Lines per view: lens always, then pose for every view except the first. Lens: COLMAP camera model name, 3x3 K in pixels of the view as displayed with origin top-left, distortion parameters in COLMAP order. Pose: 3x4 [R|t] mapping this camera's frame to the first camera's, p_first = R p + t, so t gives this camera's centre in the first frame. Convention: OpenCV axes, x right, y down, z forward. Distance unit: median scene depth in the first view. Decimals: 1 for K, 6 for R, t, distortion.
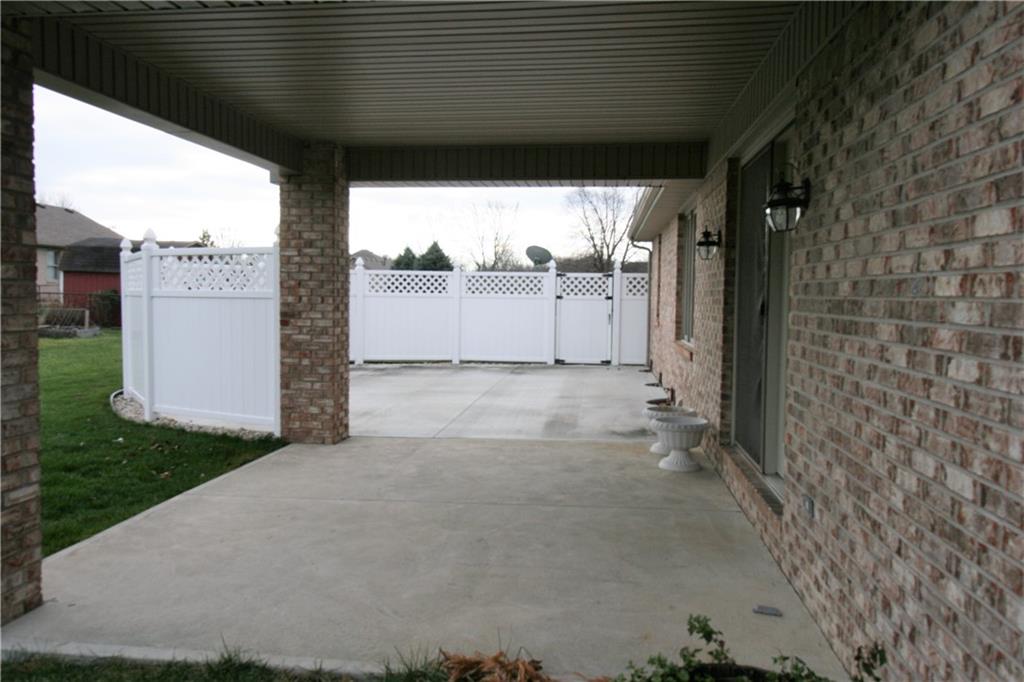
lens RADIAL K [[734.5, 0, 505.4], [0, 734.5, 337.4], [0, 0, 1]] dist [0.019401, -0.009153]
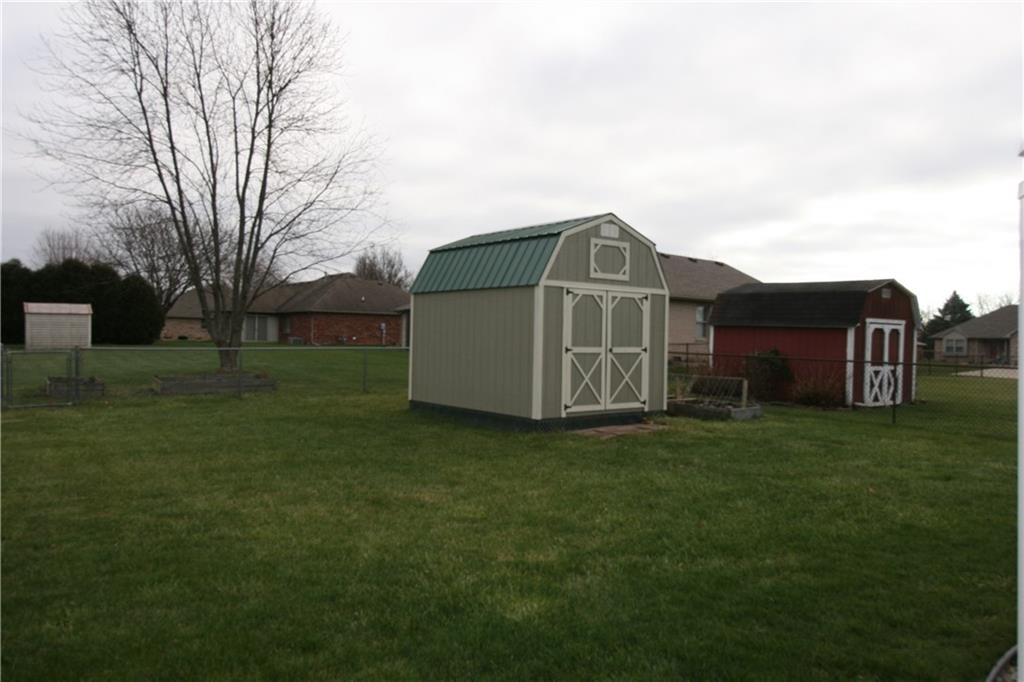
lens RADIAL K [[734.5, 0, 510.0], [0, 734.5, 341.8], [0, 0, 1]] dist [0.019401, -0.009153]
pose [[0.696152, -0.005435, -0.717874, -0.187934], [-0.048483, 0.997332, -0.054566, -0.019703], [0.716255, 0.072791, 0.694032, 0.302496]]
